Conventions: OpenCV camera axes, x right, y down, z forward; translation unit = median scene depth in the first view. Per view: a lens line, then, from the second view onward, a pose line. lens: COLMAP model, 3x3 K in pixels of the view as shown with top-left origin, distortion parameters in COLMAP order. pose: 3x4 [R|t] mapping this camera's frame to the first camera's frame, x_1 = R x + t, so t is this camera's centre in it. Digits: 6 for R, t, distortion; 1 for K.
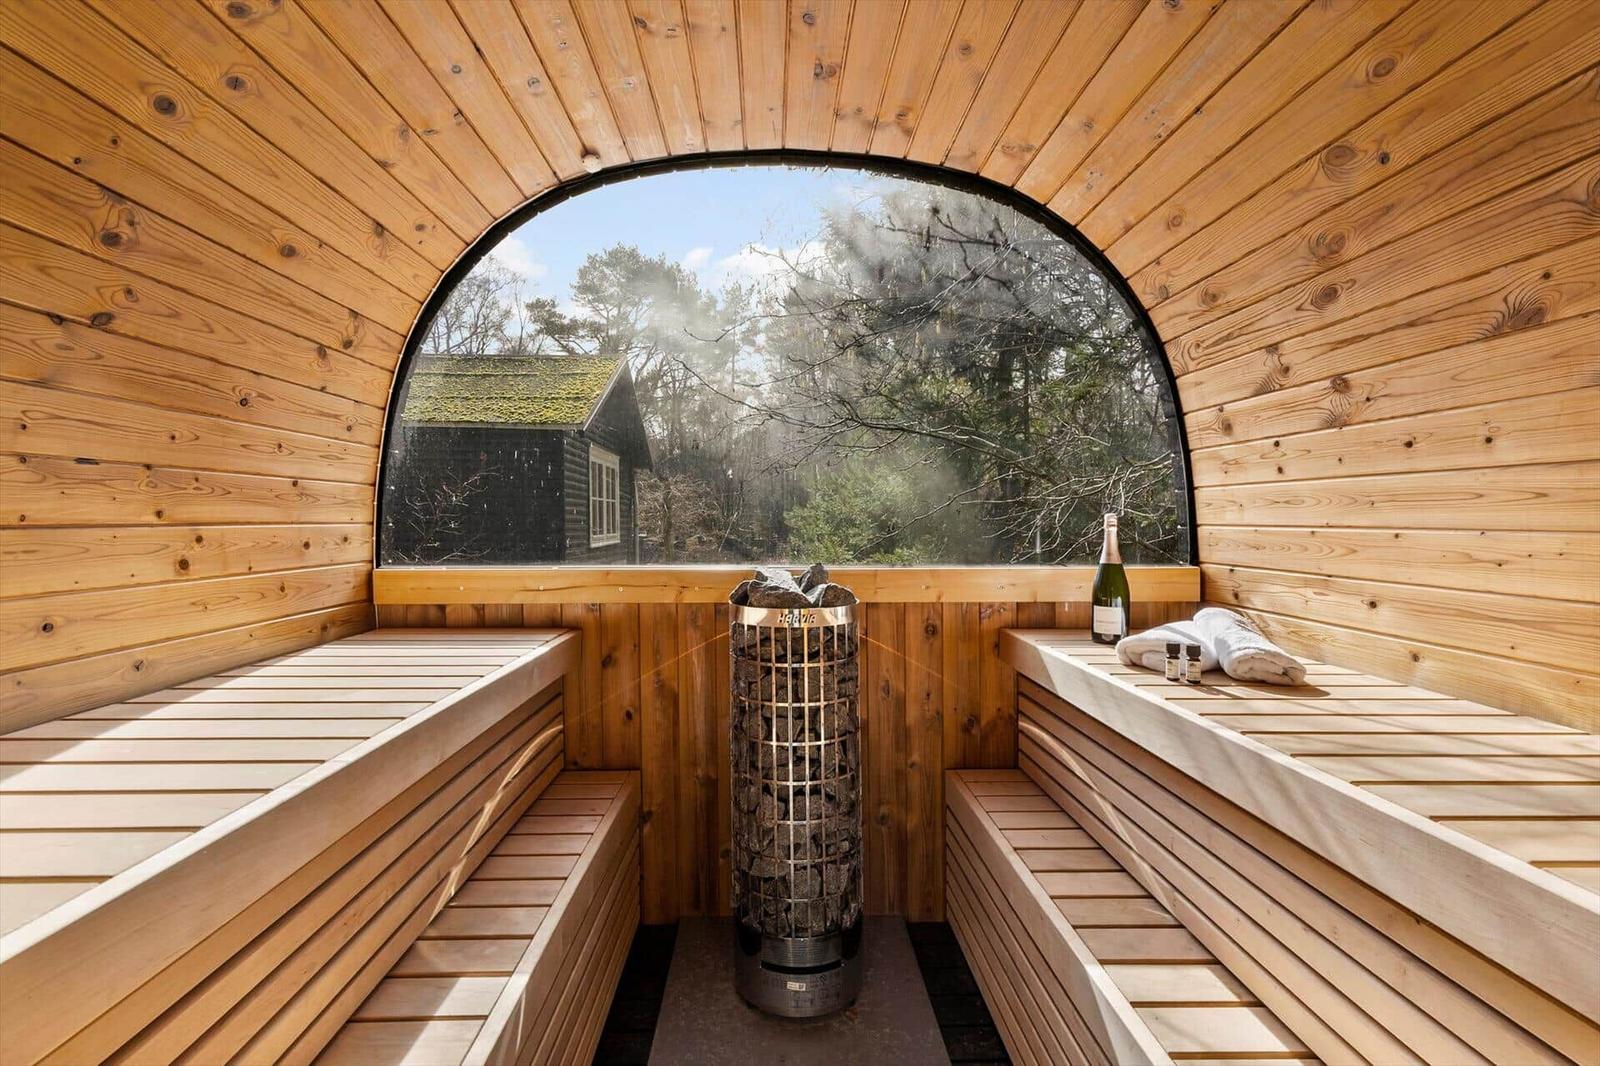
lens RADIAL K [[756.5, 0, 770.3], [0, 756.5, 511.4], [0, 0, 1]] dist [0.012640, -0.000317]
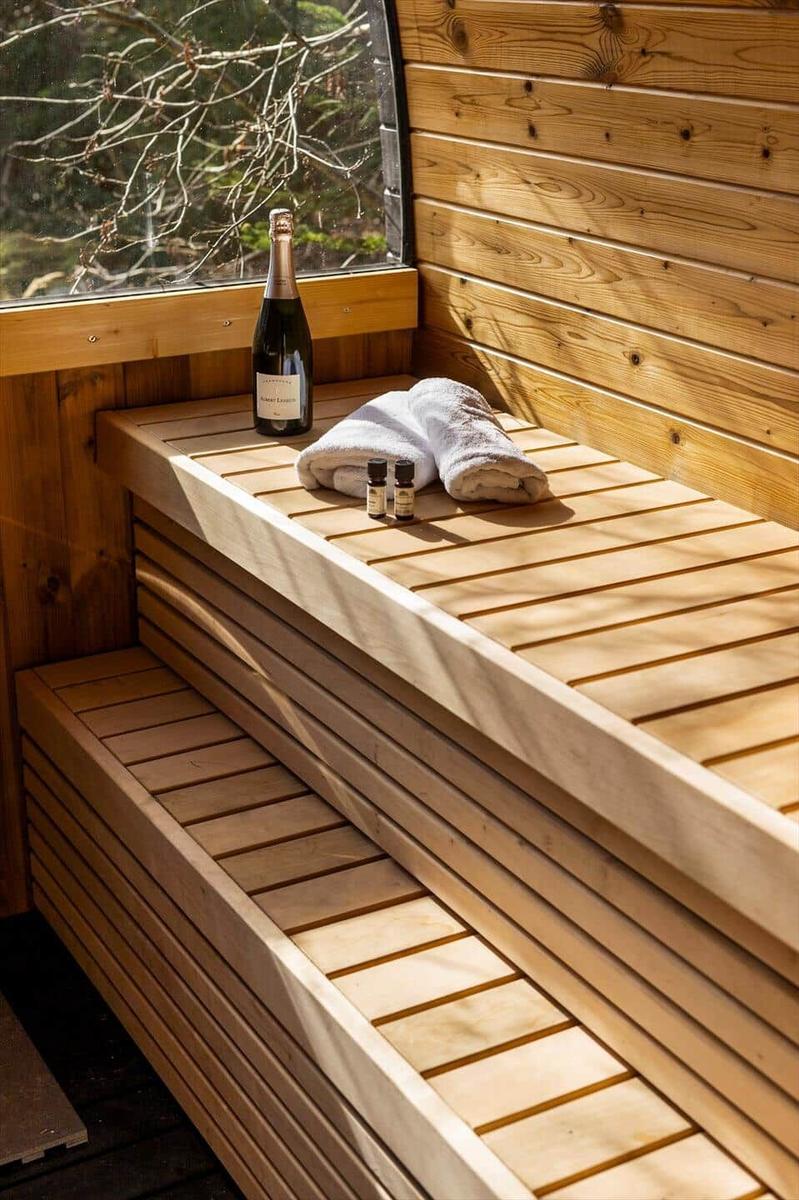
lens RADIAL K [[1745.0, 0, 399.7], [0, 1745.0, 600.7], [0, 0, 1]] dist [-0.014060, 0.000000]
pose [[0.876999, -0.159824, 0.453133, -0.121019], [-0.005652, 0.939562, 0.342331, -0.191640], [-0.480460, -0.302785, 0.823092, -0.223206]]
